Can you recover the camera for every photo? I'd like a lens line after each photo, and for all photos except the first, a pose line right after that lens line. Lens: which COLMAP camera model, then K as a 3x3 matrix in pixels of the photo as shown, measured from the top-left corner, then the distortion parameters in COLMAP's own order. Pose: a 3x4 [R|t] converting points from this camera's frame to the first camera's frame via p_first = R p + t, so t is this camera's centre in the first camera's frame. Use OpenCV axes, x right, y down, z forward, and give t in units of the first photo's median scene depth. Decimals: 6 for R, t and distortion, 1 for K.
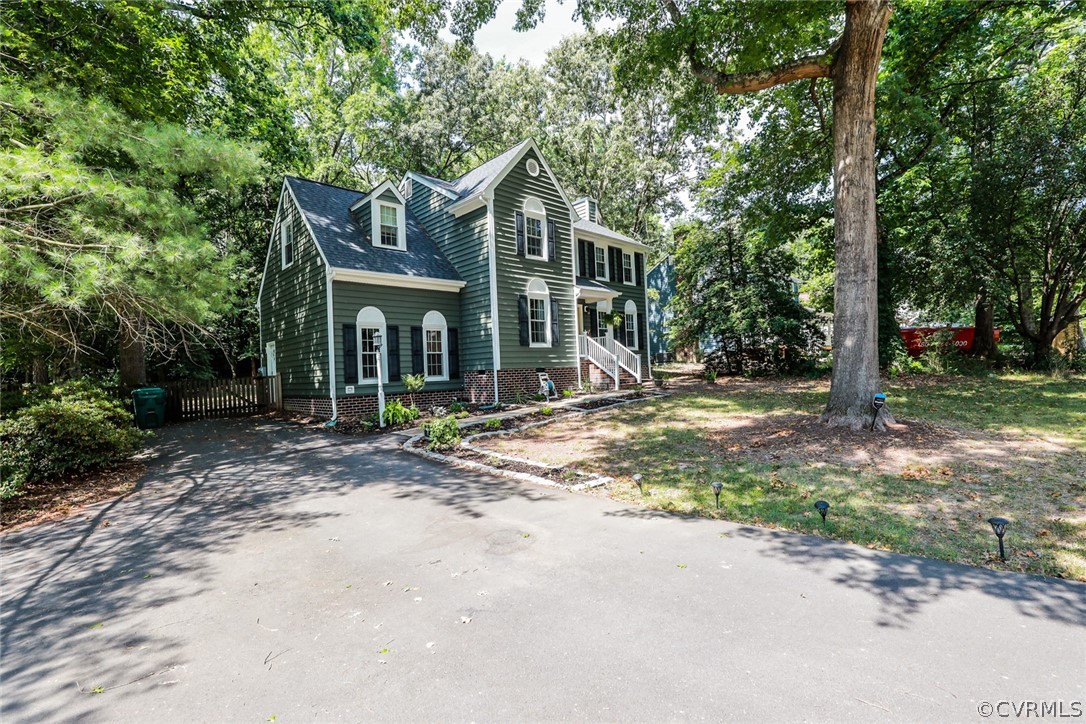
lens RADIAL K [[496.8, 0, 543.0], [0, 496.8, 368.0], [0, 0, 1]] dist [-0.030450, 0.001106]
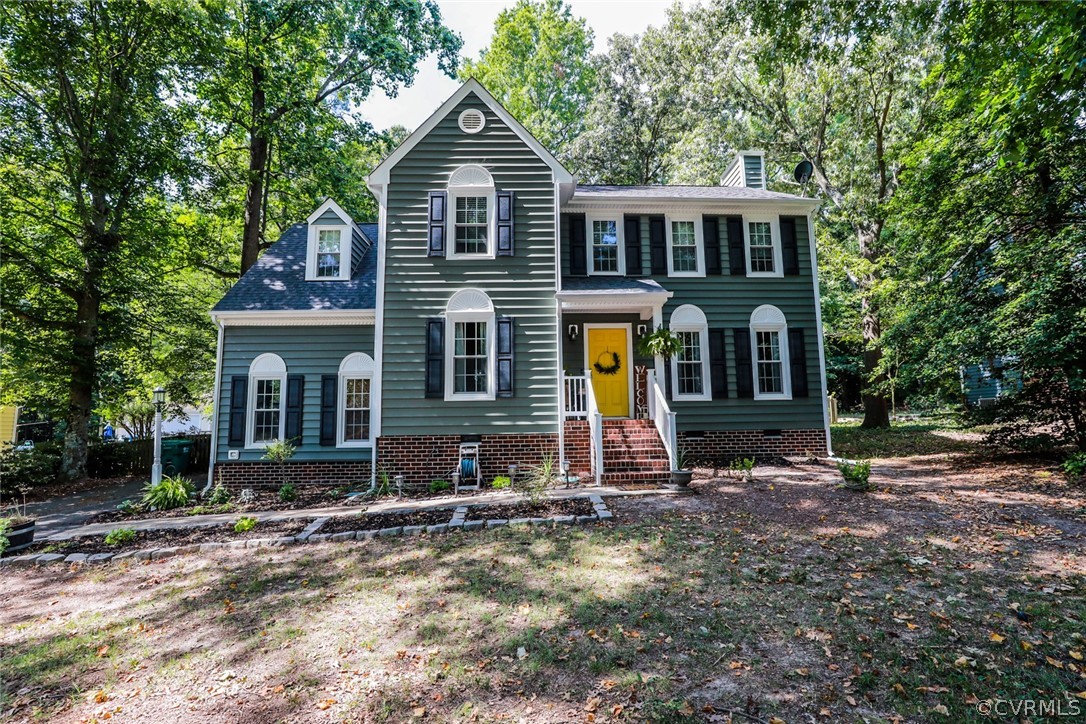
lens RADIAL K [[496.8, 0, 543.0], [0, 496.8, 368.0], [0, 0, 1]] dist [-0.030450, 0.001106]
pose [[0.746051, -0.047679, -0.664180, 0.457150], [-0.009015, 0.996619, -0.081669, -0.032120], [0.665828, 0.066917, 0.743099, 0.601337]]
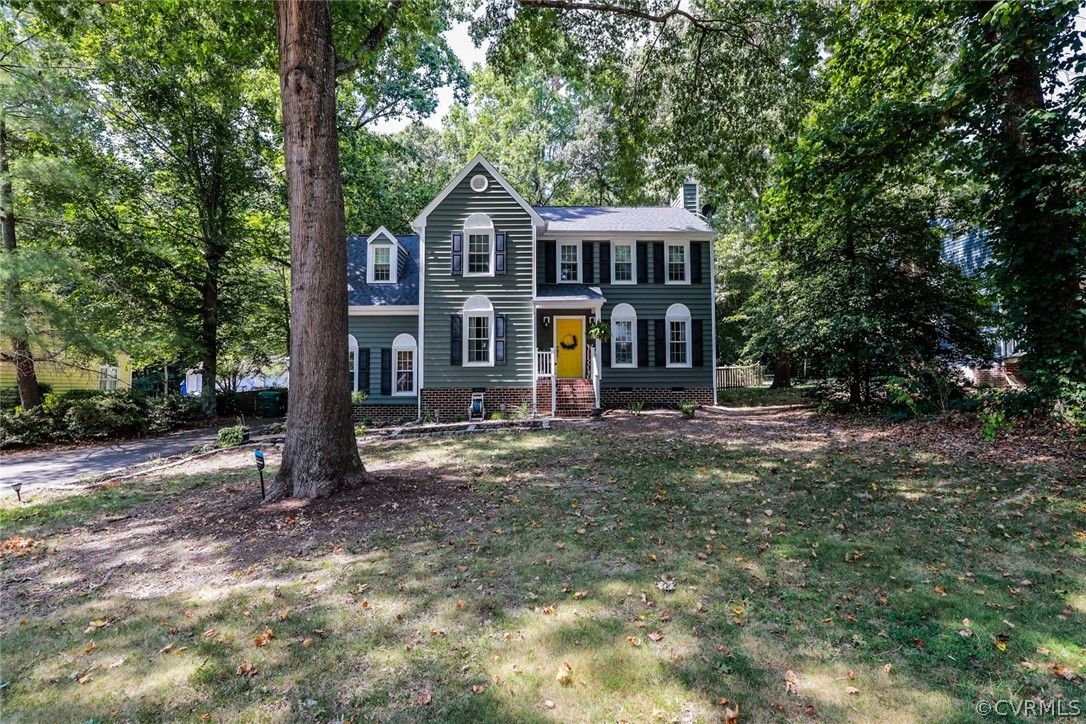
lens RADIAL K [[496.8, 0, 543.0], [0, 496.8, 368.0], [0, 0, 1]] dist [-0.030450, 0.001106]
pose [[0.728737, 0.010978, -0.684706, 0.741891], [-0.018559, 0.999821, -0.003722, -0.036937], [0.684542, 0.015419, 0.728810, 0.375023]]
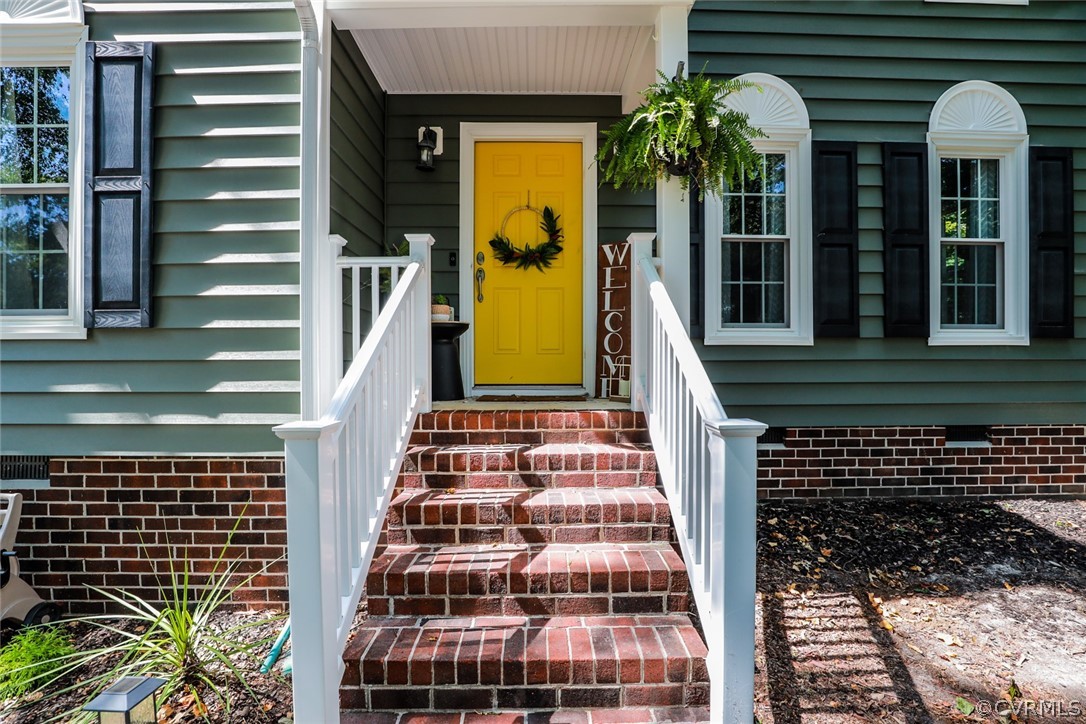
lens RADIAL K [[496.8, 0, 543.0], [0, 496.8, 368.0], [0, 0, 1]] dist [-0.030450, 0.001106]
pose [[0.733100, 0.043679, -0.678717, 0.243969], [-0.018104, 0.998835, 0.044726, -0.042049], [0.679880, -0.020501, 0.733037, 0.993817]]
